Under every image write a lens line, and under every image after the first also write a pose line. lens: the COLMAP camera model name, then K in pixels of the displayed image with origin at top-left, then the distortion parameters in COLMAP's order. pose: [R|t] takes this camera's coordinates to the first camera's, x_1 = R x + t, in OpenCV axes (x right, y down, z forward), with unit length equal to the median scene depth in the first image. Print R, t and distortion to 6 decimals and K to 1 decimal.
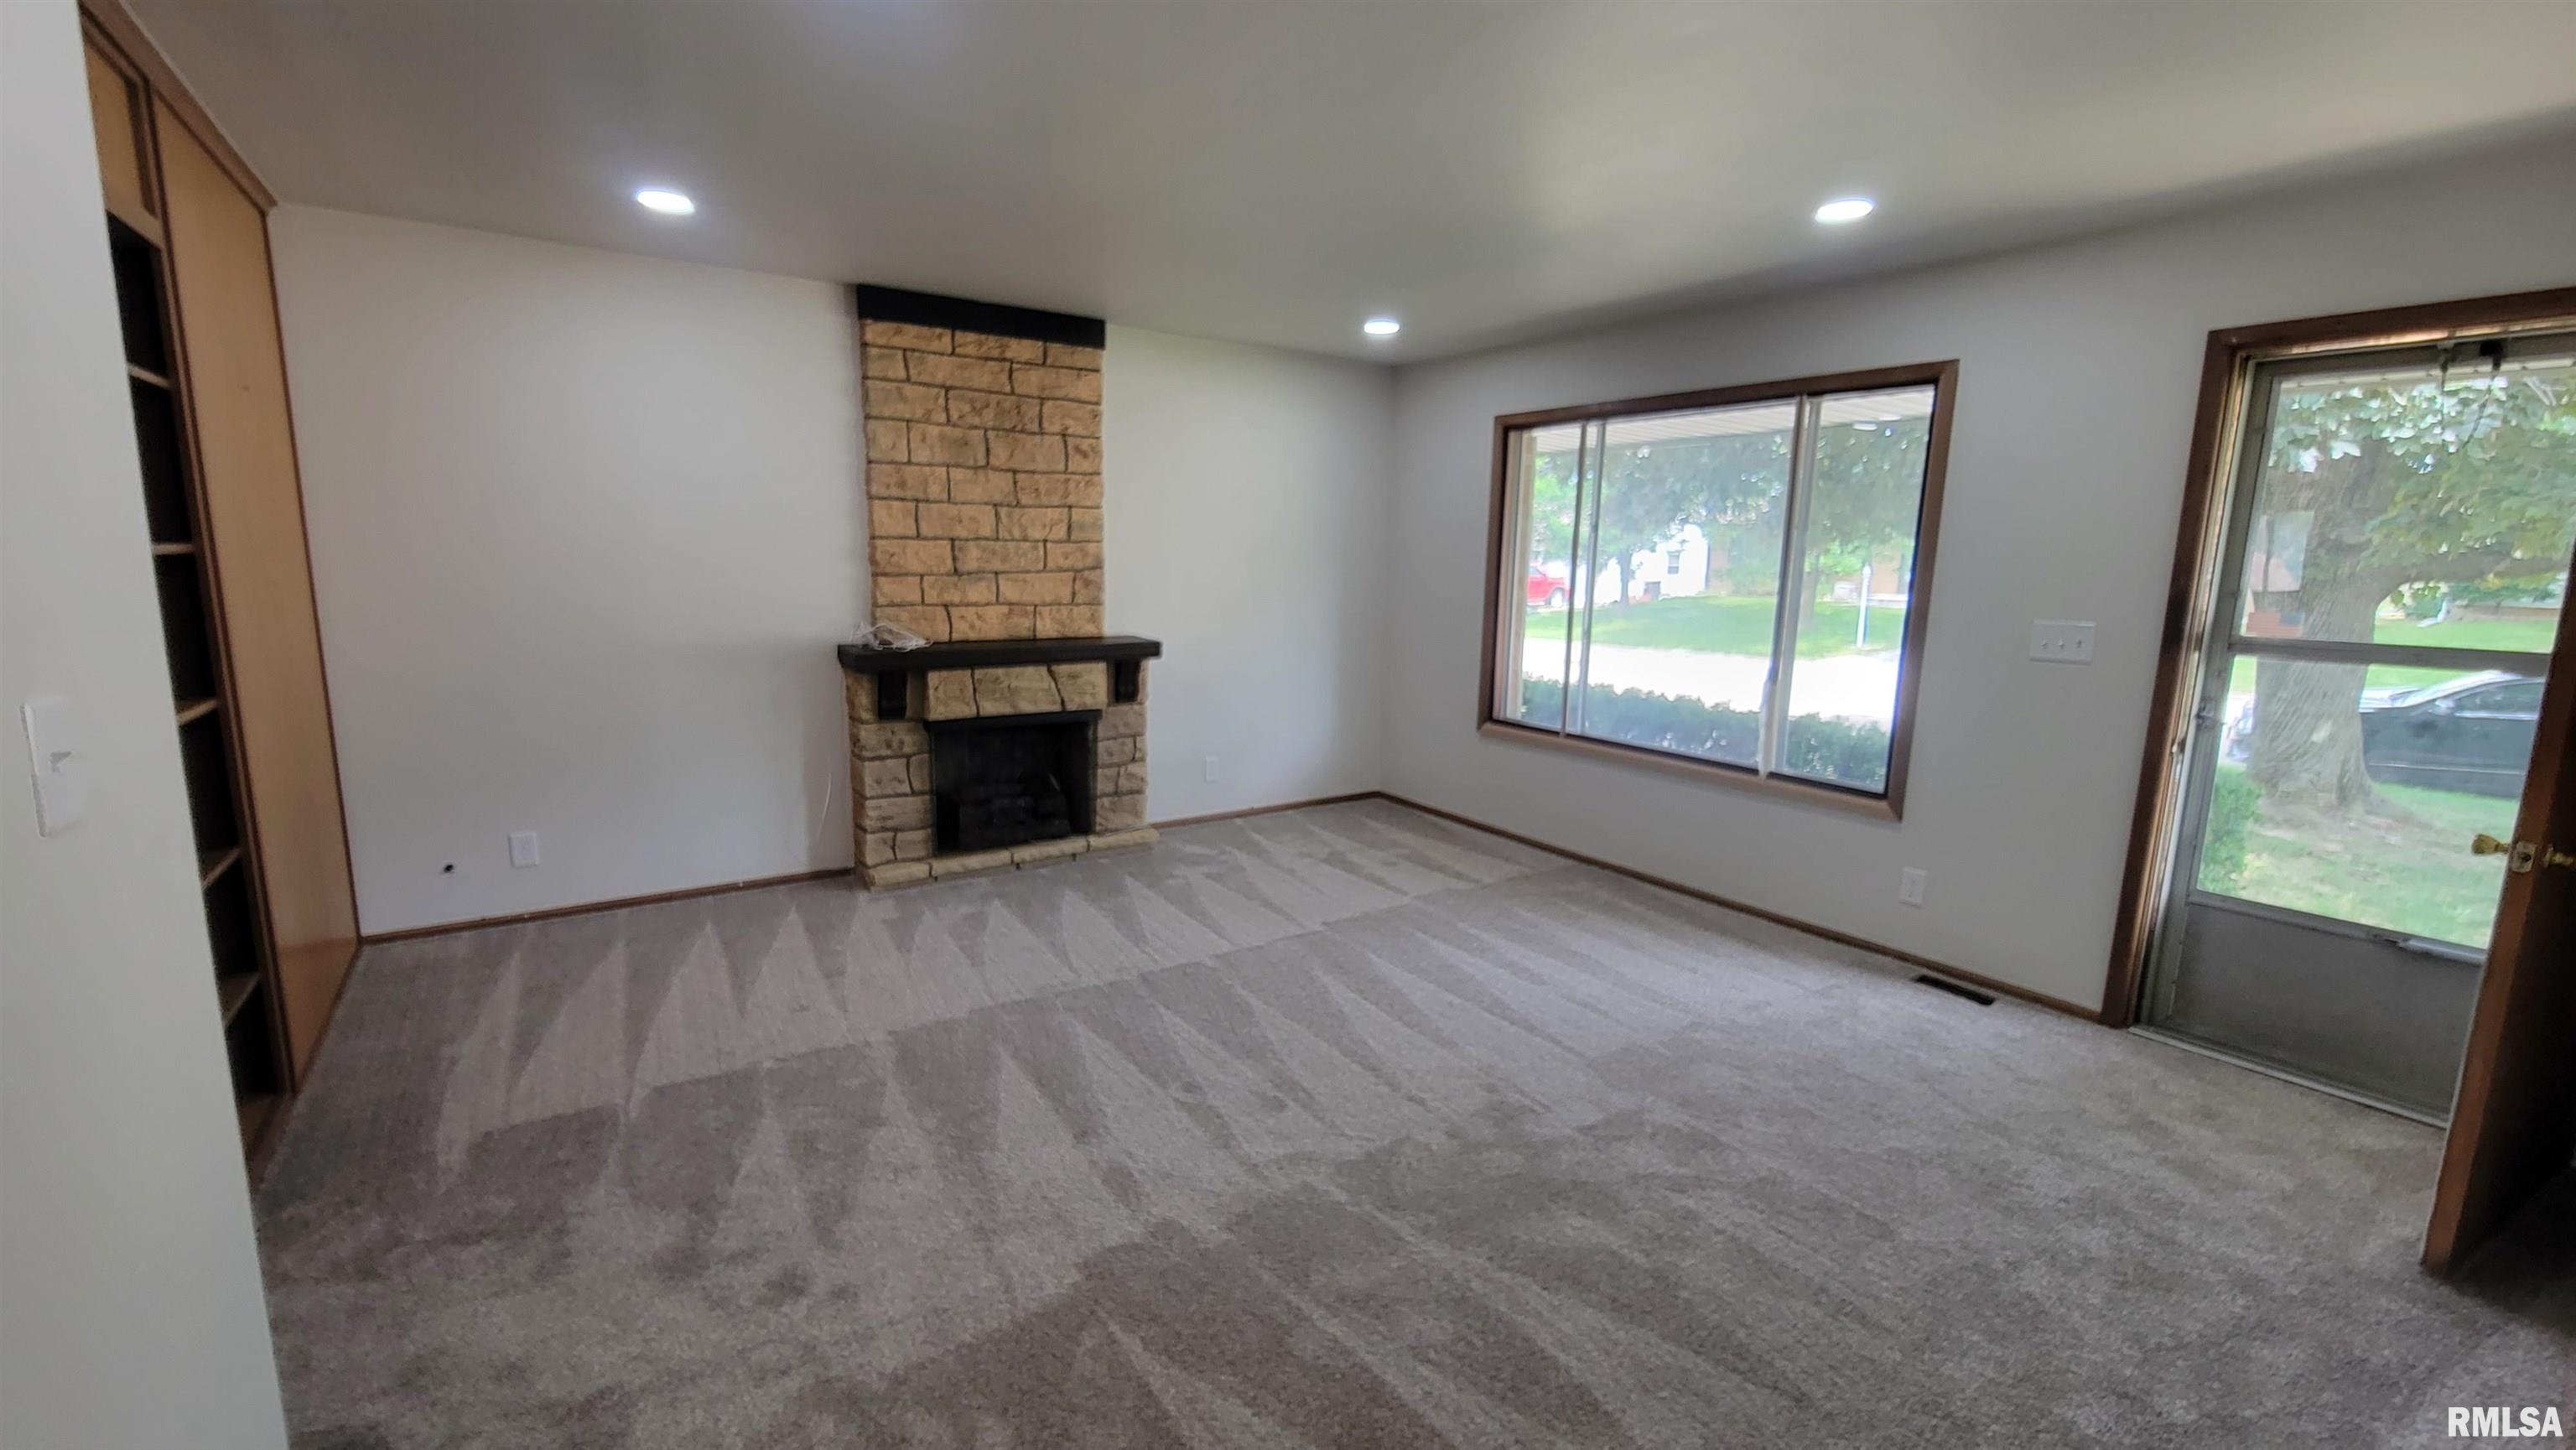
lens RADIAL K [[1047.9, 0, 1244.7], [0, 1047.9, 727.0], [0, 0, 1]] dist [0.001158, 0.000406]
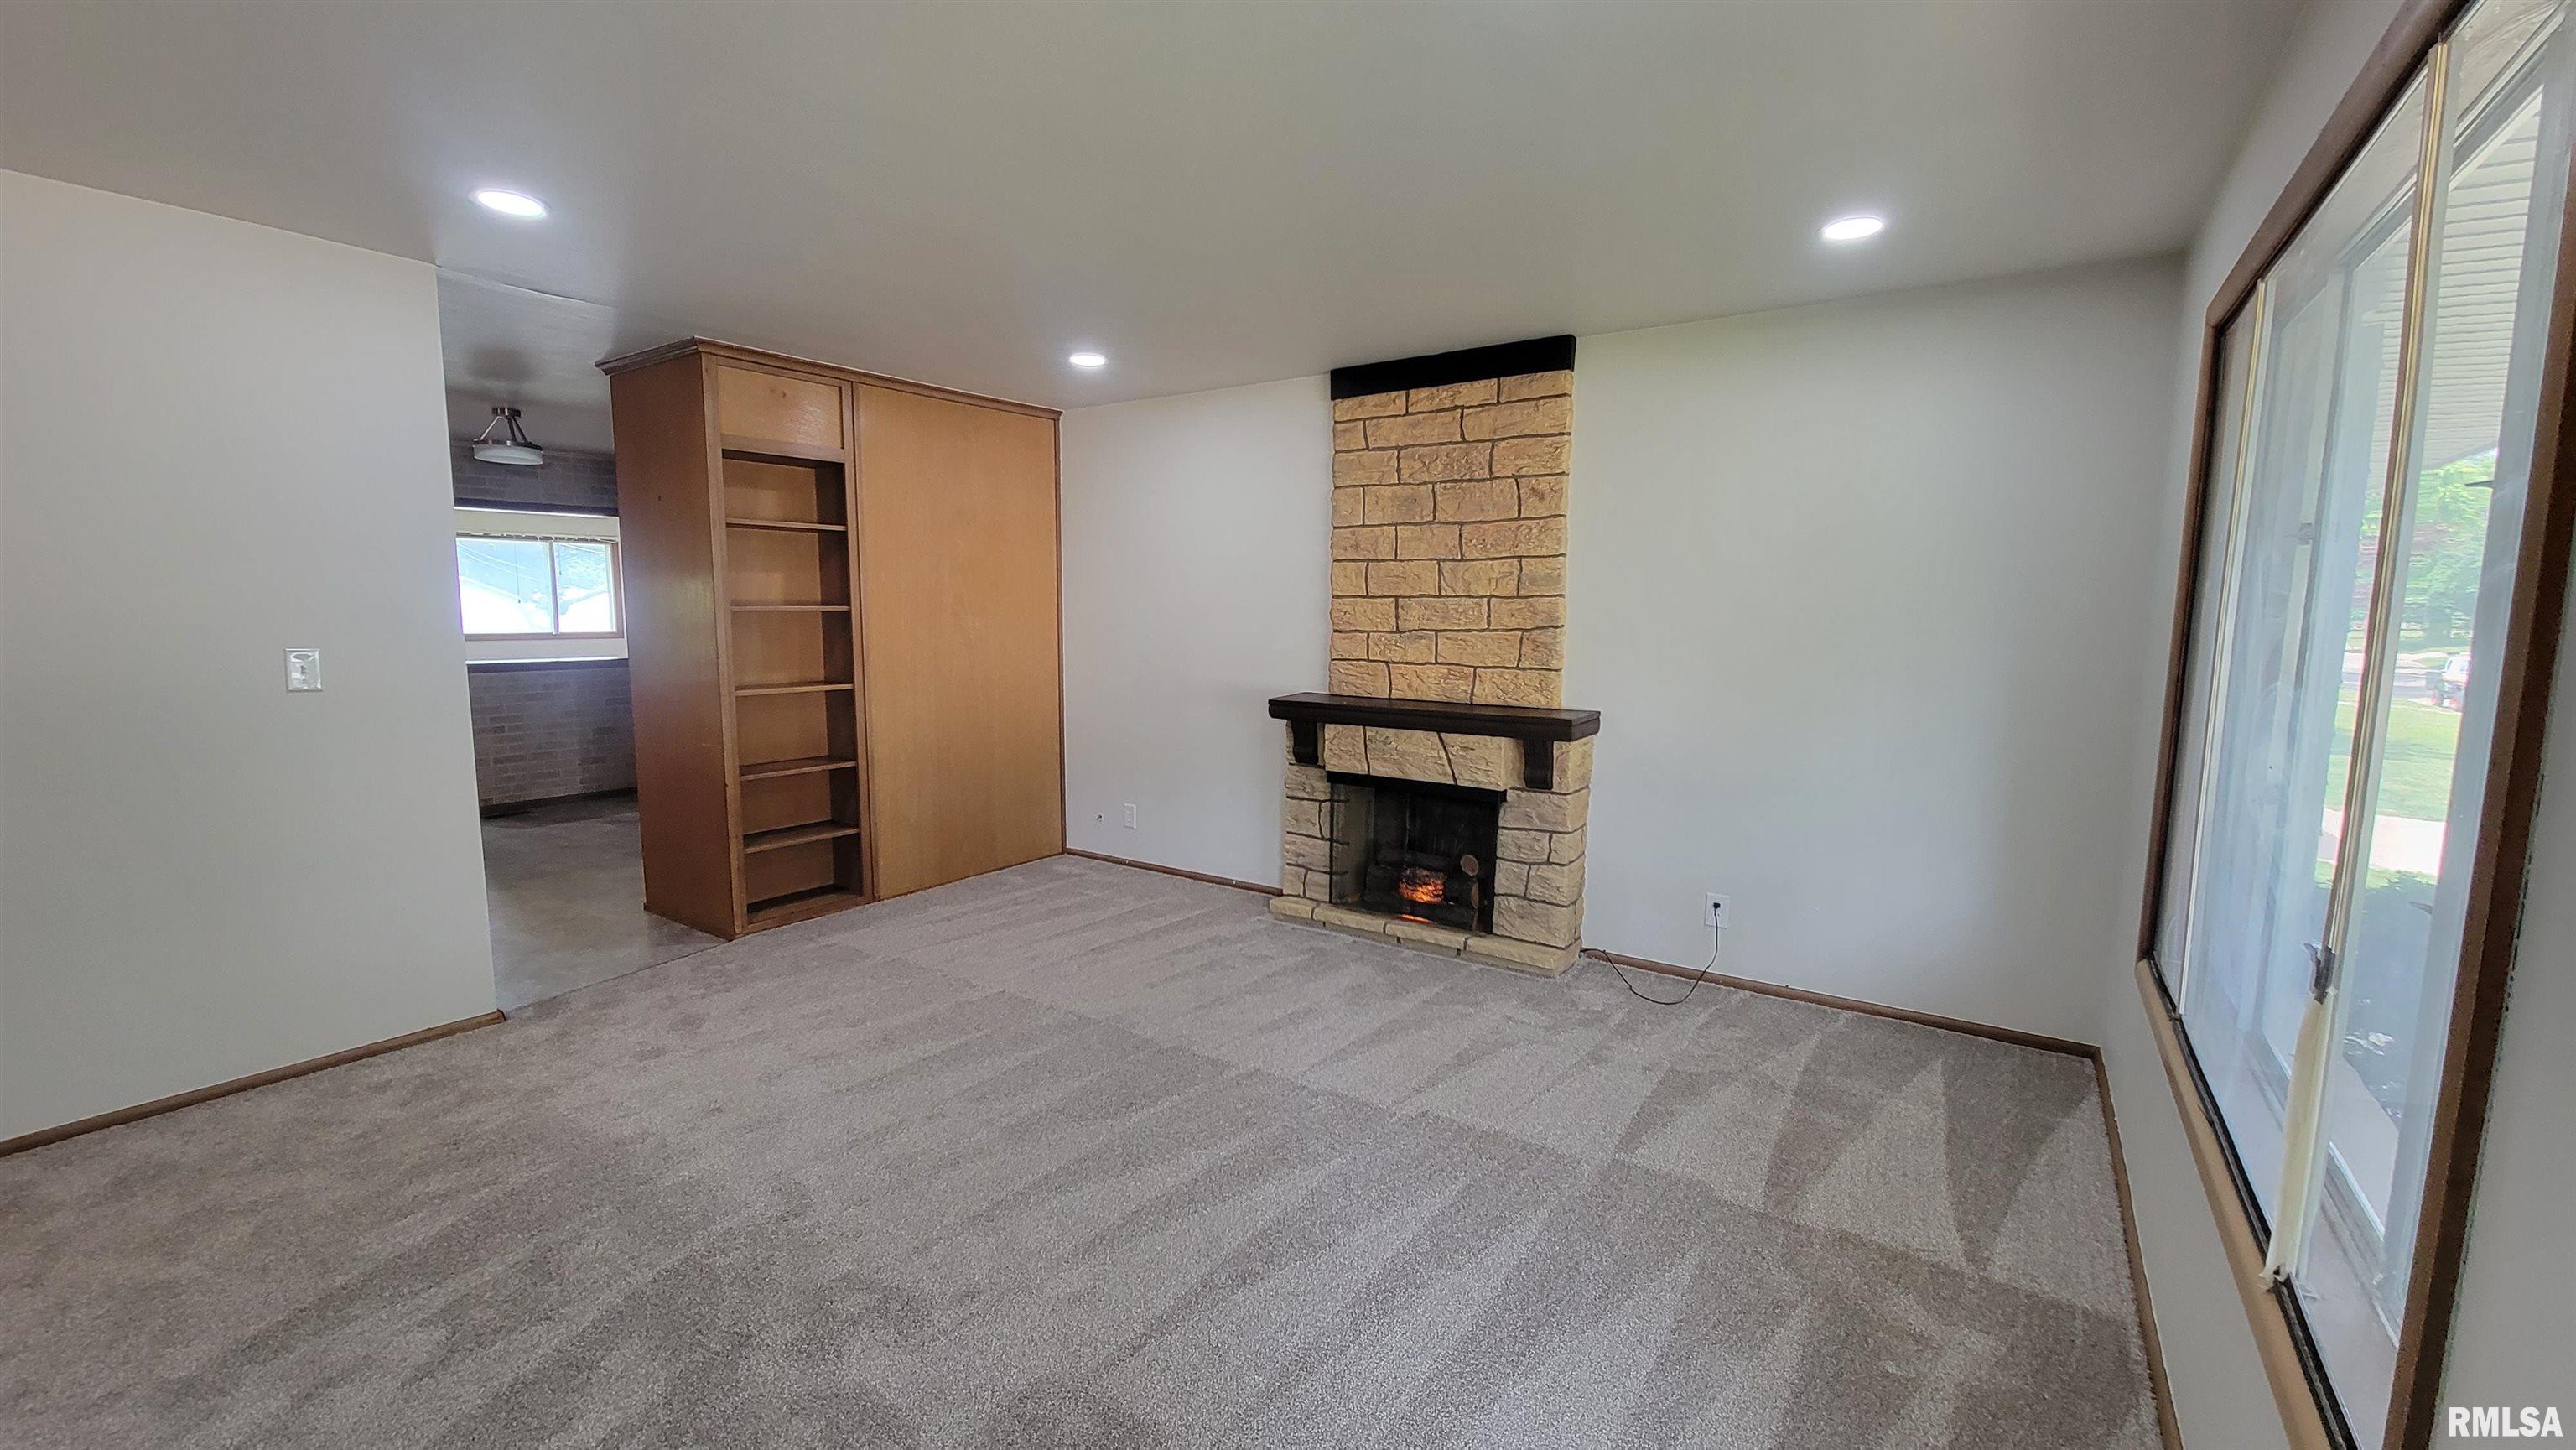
lens RADIAL K [[1041.4, 0, 1288.0], [0, 1041.4, 725.0], [0, 0, 1]] dist [-0.001047, 0.000084]
pose [[0.376525, 0.091765, -0.921850, 0.600177], [-0.154426, 0.987377, 0.035214, -0.077205], [0.913445, 0.129099, 0.385943, 0.532037]]
